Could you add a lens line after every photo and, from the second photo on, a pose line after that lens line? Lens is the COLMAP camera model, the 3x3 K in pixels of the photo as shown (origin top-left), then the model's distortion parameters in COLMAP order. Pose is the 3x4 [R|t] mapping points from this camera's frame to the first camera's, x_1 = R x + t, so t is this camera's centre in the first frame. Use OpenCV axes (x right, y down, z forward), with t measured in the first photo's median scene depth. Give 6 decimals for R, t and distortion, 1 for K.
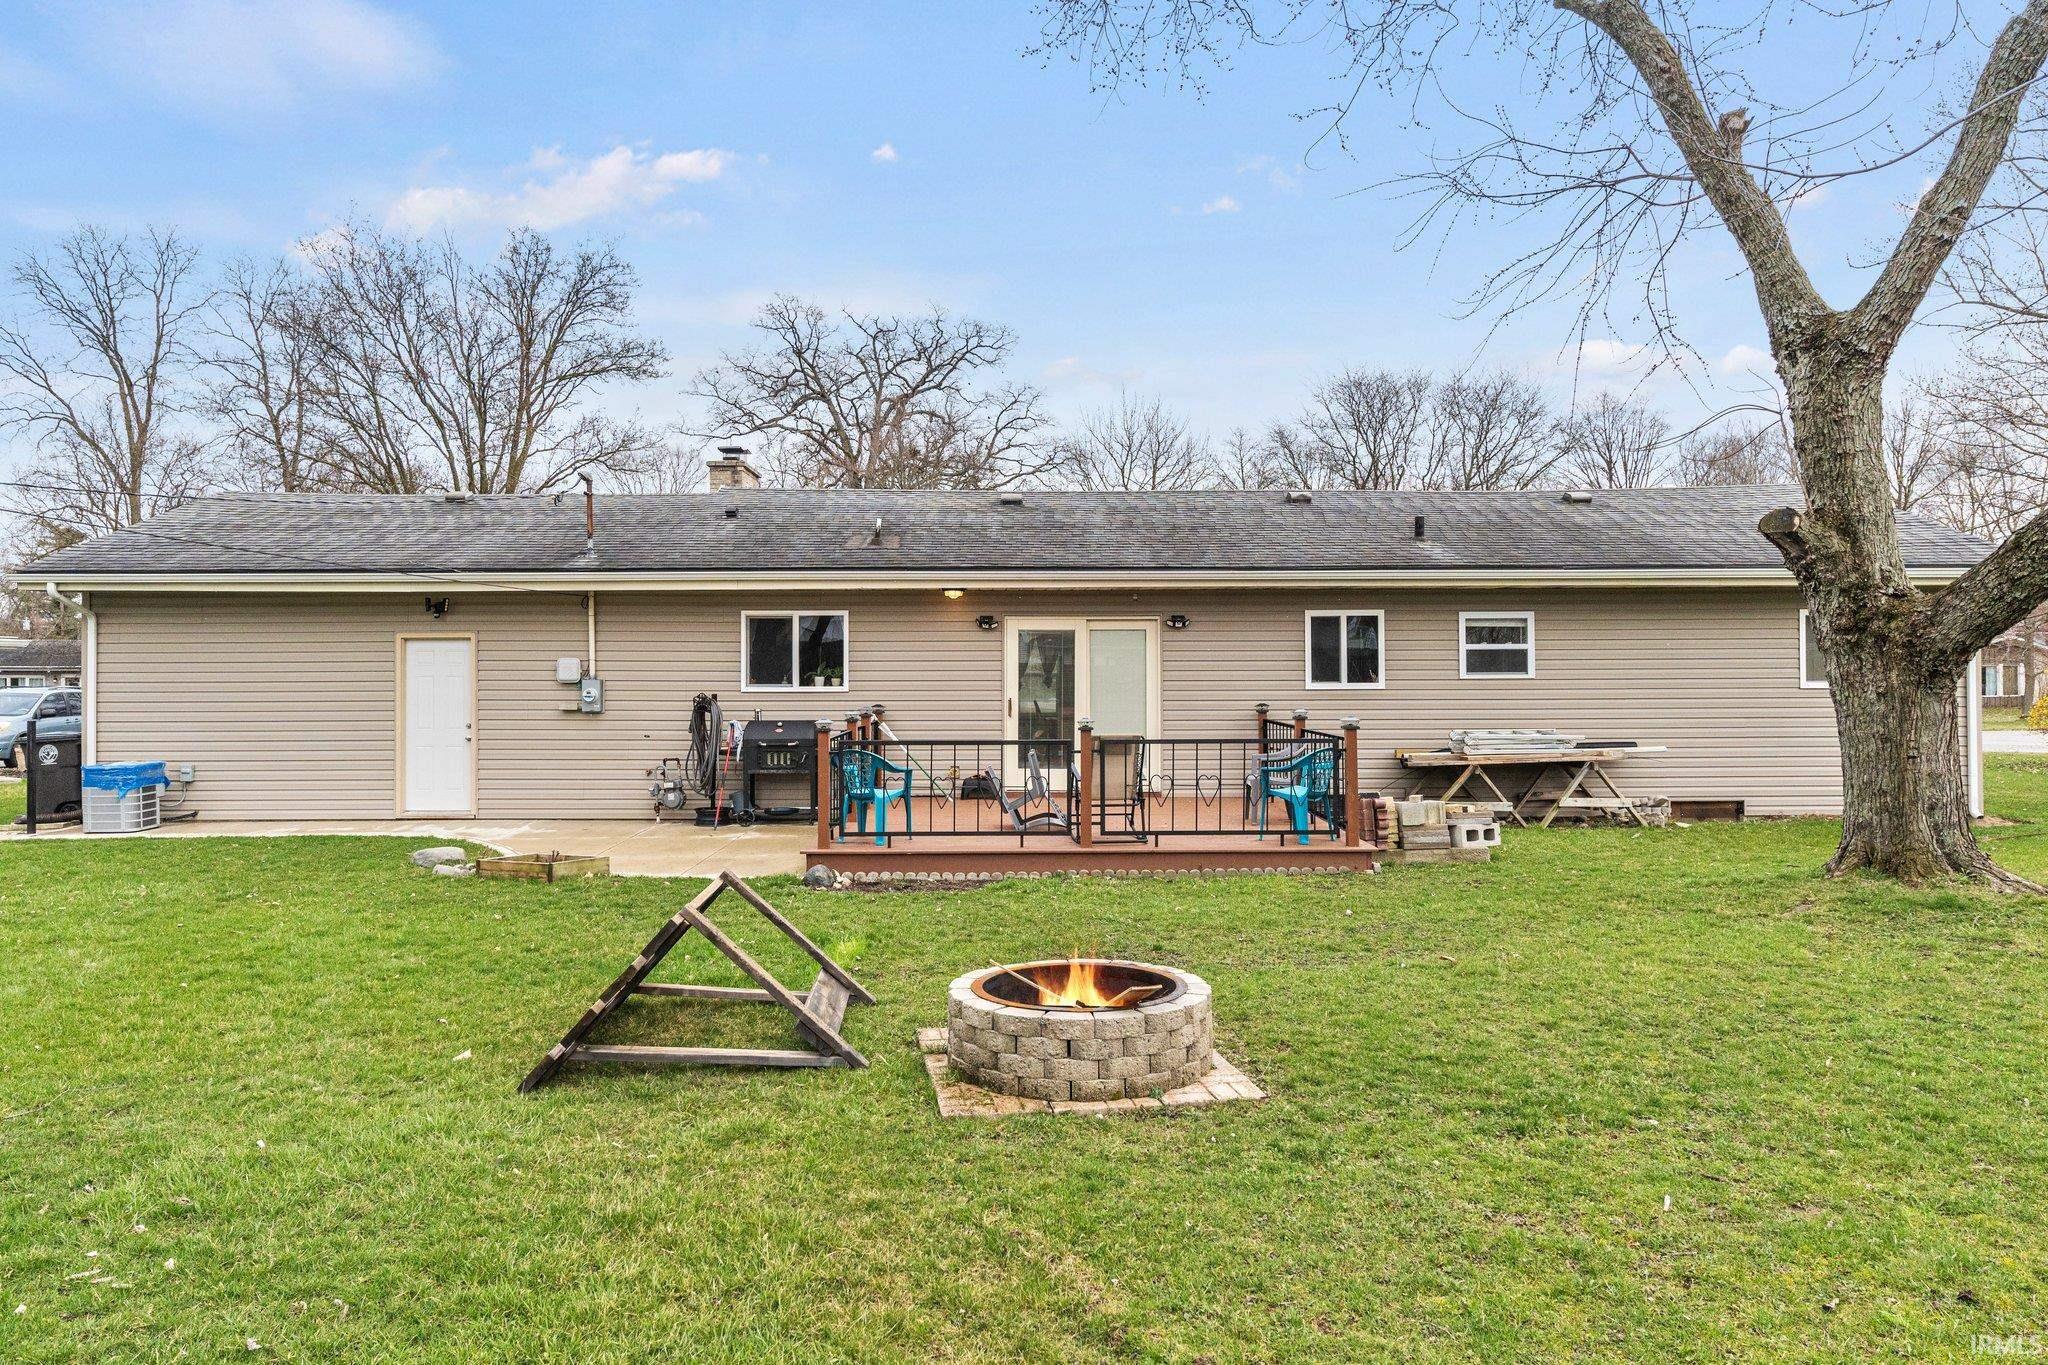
lens RADIAL K [[1316.9, 0, 1024.0], [0, 1316.9, 682.5], [0, 0, 1]] dist [0.004097, 0.000853]
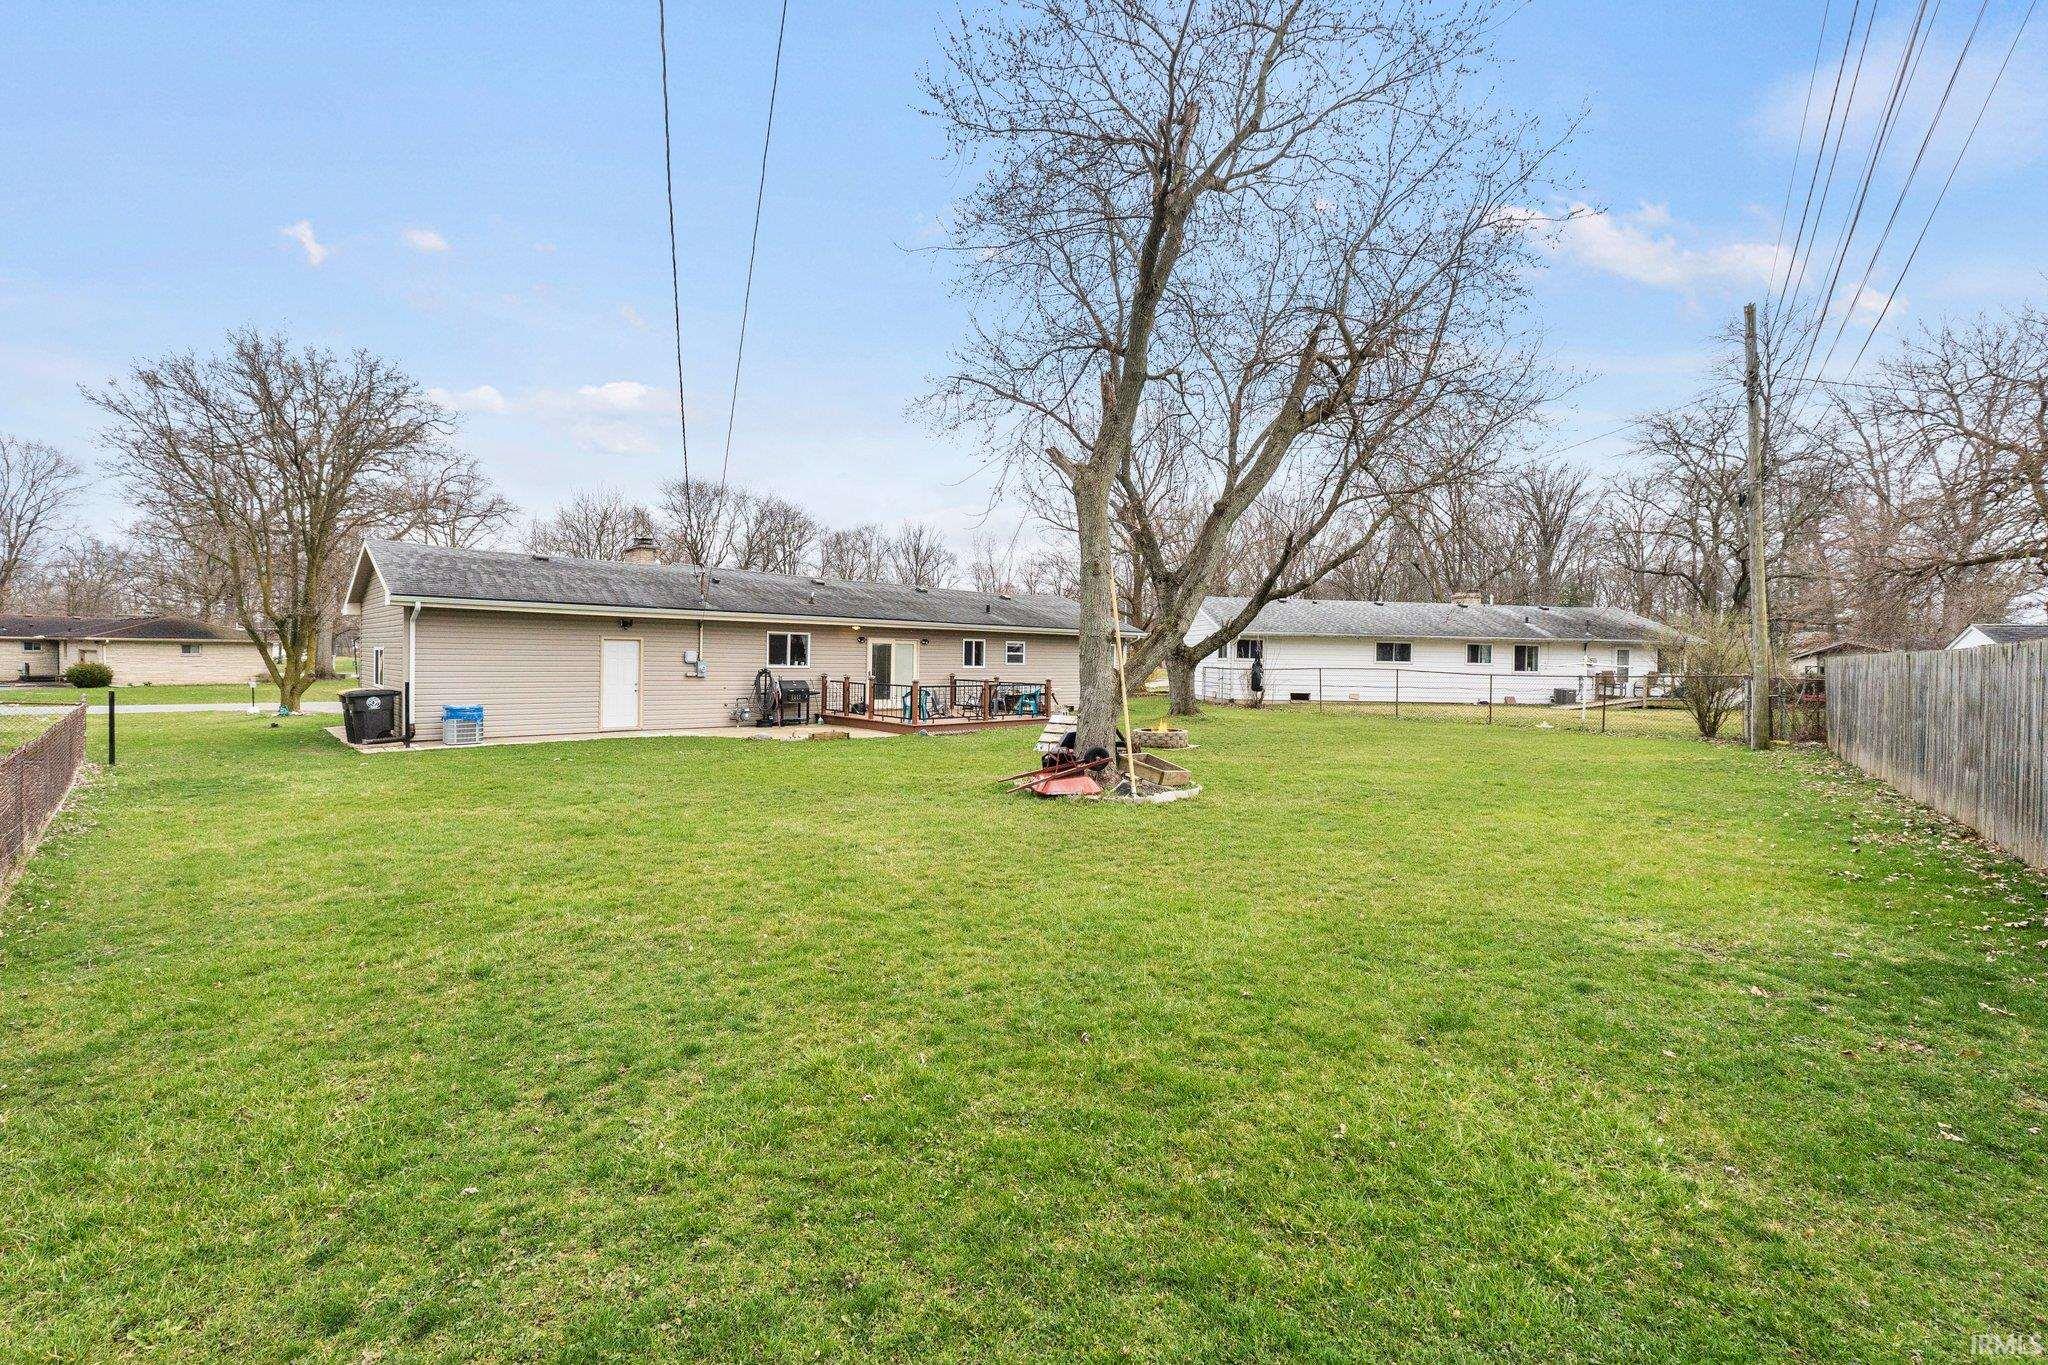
lens RADIAL K [[845.7, 0, 1019.2], [0, 845.7, 684.8], [0, 0, 1]] dist [-0.014980, 0.000153]
pose [[0.725788, -0.007625, 0.687876, -0.885368], [-0.004348, 0.999868, 0.015671, 0.011736], [-0.687905, -0.014364, 0.725659, -0.325069]]
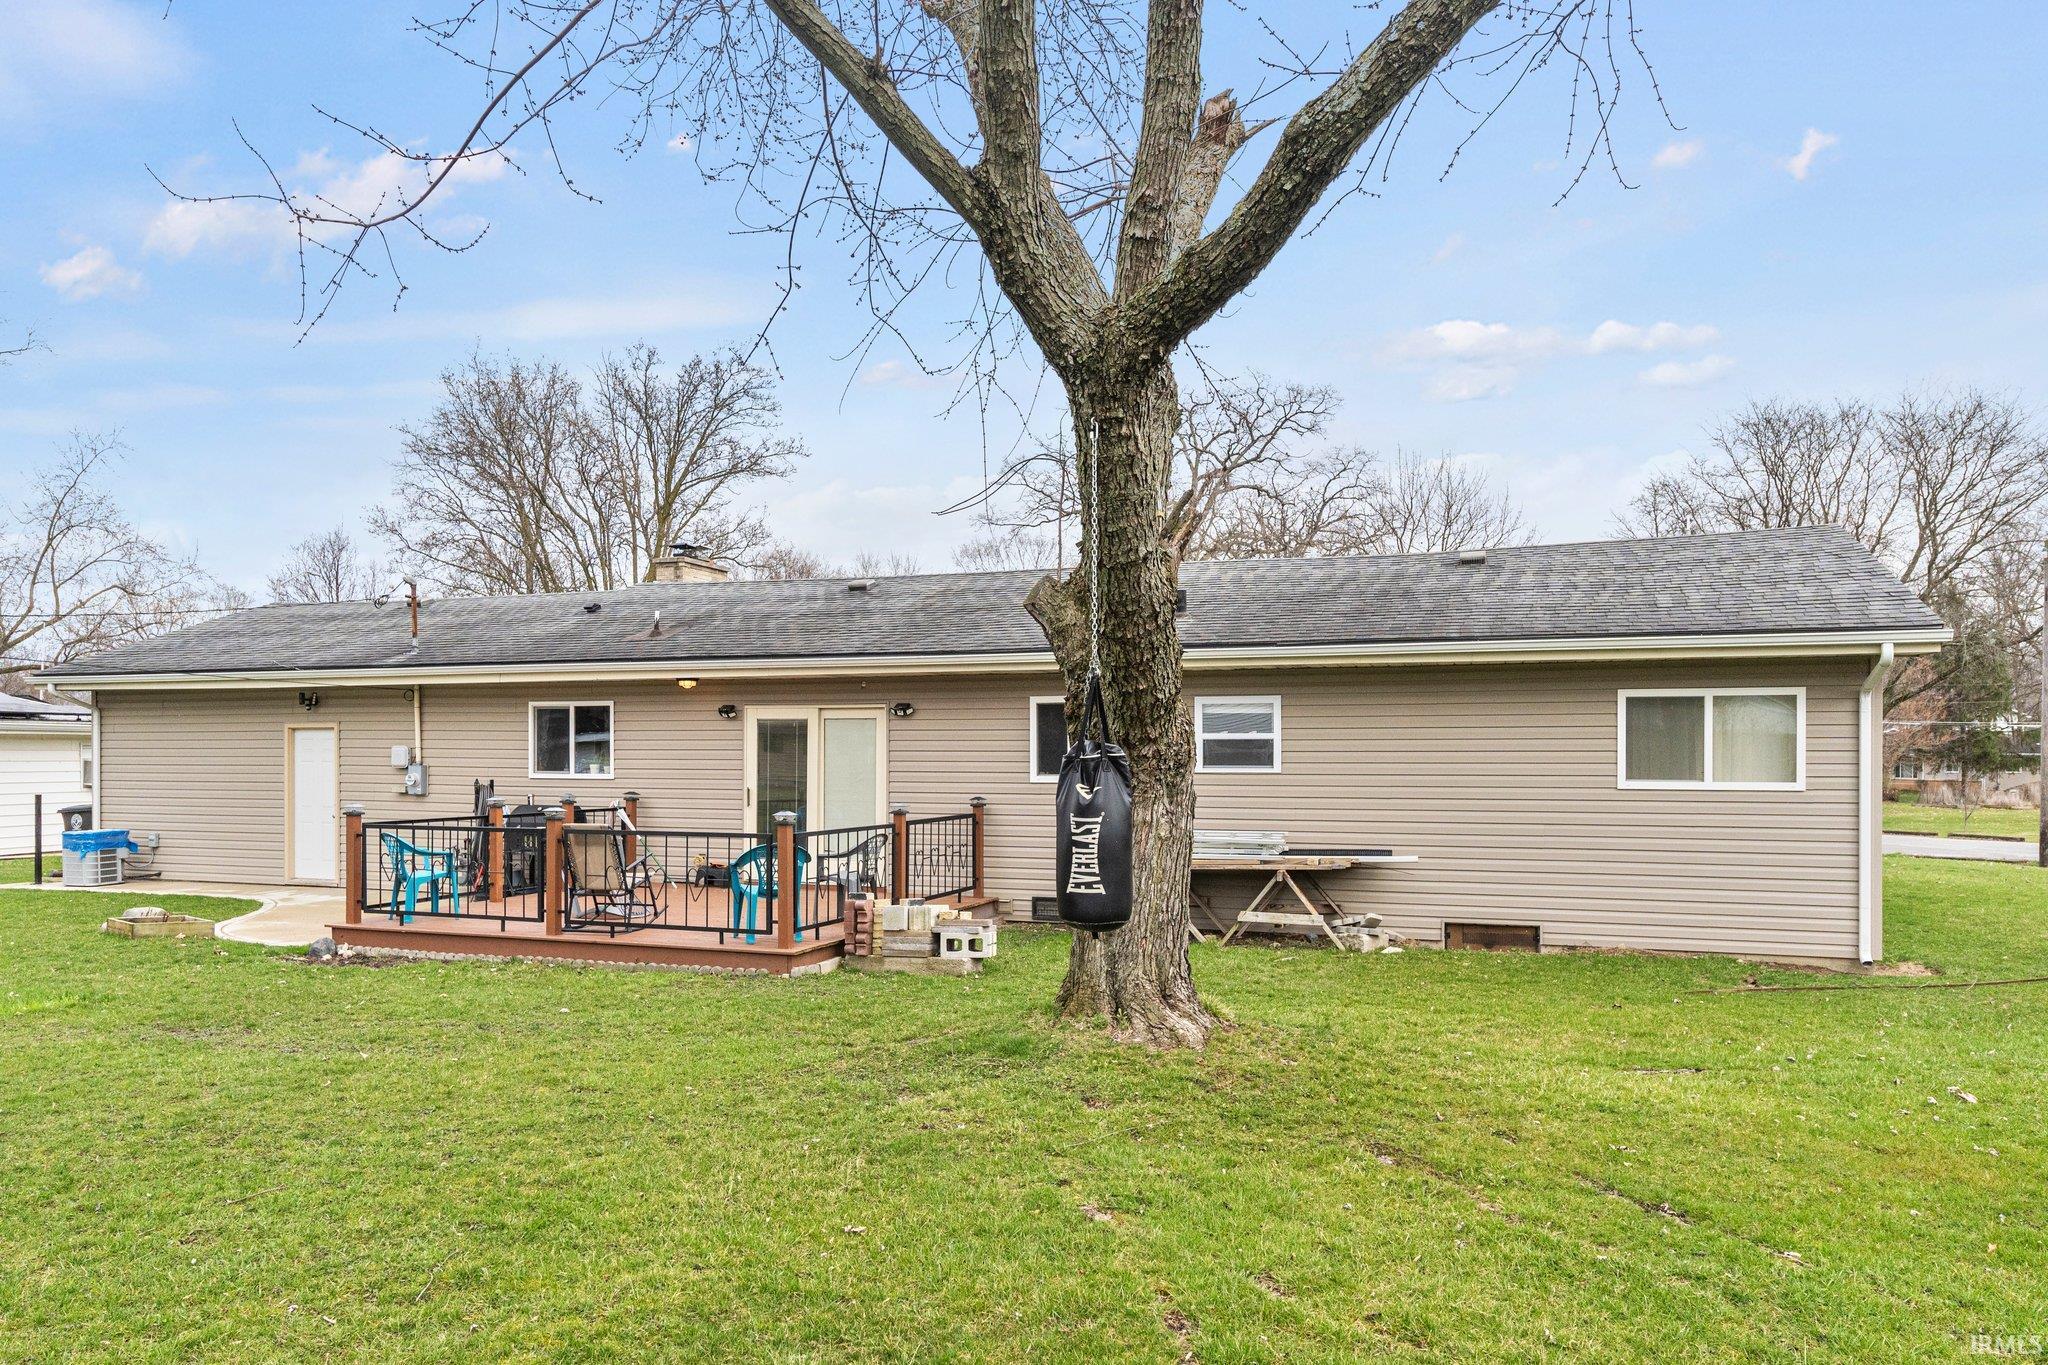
lens RADIAL K [[1367.2, 0, 1019.1], [0, 1367.2, 767.7], [0, 0, 1]] dist [-0.004868, -0.000420]
pose [[0.939506, 0.009168, -0.342410, 0.535499], [-0.009714, 0.999953, 0.000120, -0.005175], [0.342395, 0.003214, 0.939550, 0.098618]]
